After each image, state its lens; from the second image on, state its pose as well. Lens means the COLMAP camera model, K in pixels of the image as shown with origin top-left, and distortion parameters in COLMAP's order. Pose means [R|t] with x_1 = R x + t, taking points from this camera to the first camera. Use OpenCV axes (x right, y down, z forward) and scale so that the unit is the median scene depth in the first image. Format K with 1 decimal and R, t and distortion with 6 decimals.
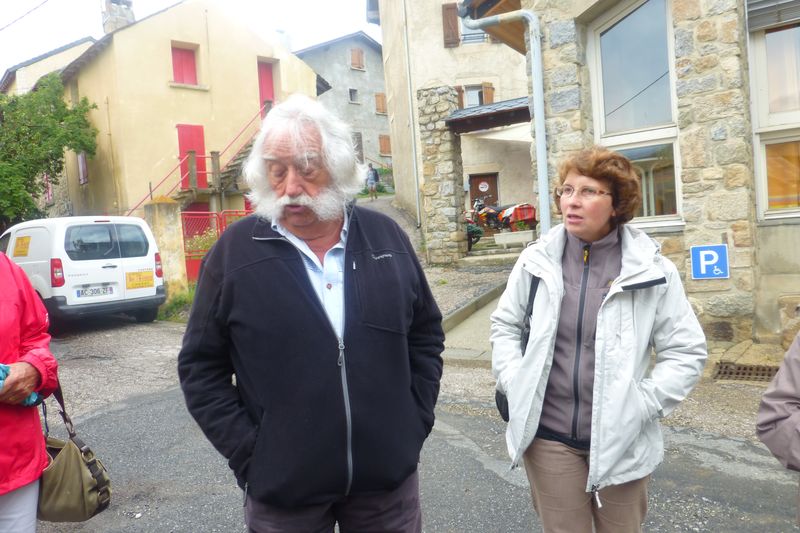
lens RADIAL K [[575.2, 0, 400.0], [0, 575.2, 266.5], [0, 0, 1]] dist [-0.000437, 0.001379]
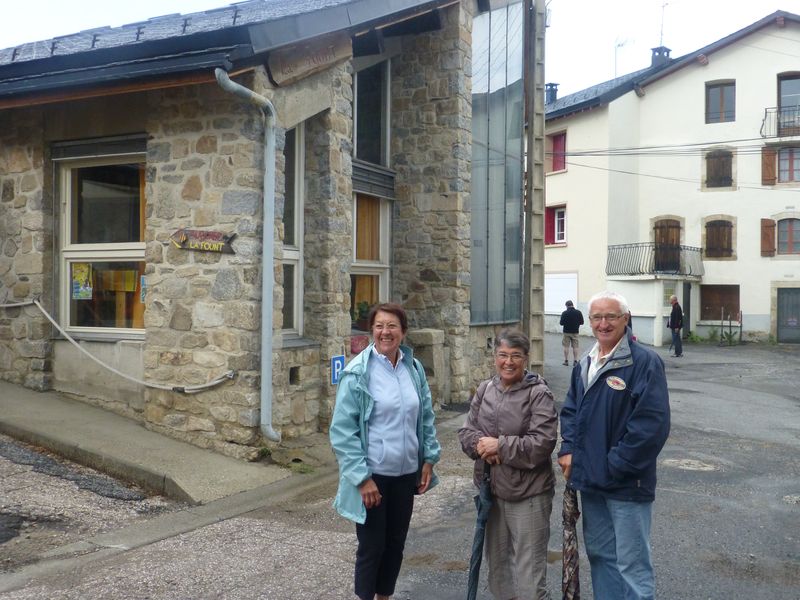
lens RADIAL K [[803.0, 0, 400.0], [0, 803.0, 300.0], [0, 0, 1]] dist [0.001171, 0.001455]
pose [[-0.122668, 0.060257, 0.990617, -0.577573], [0.042343, 0.997564, -0.055436, -0.026997], [-0.991544, 0.035146, -0.124921, 0.524706]]
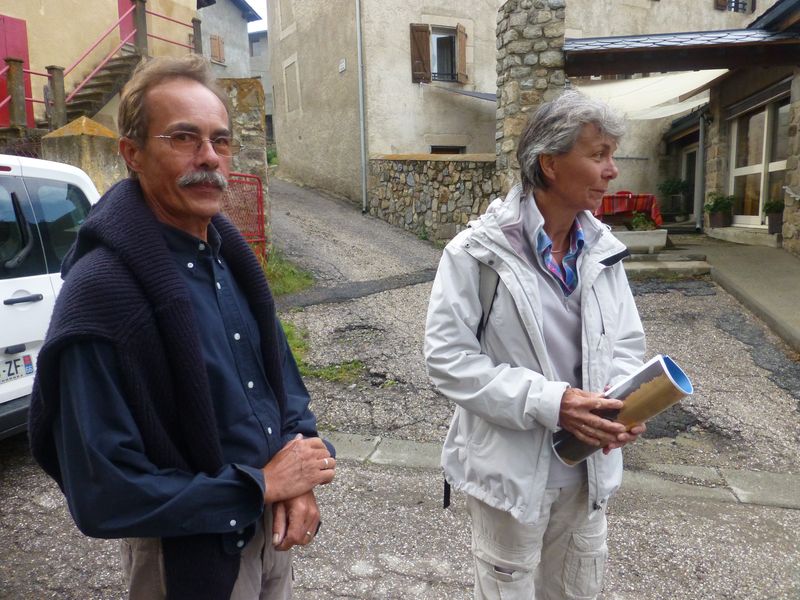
lens RADIAL K [[575.3, 0, 400.0], [0, 575.3, 300.0], [0, 0, 1]] dist [-0.011945, -0.005331]
pose [[0.926678, -0.005142, 0.375821, -0.319875], [-0.027860, 0.996216, 0.082325, -0.026292], [-0.374822, -0.086759, 0.923028, 0.445856]]
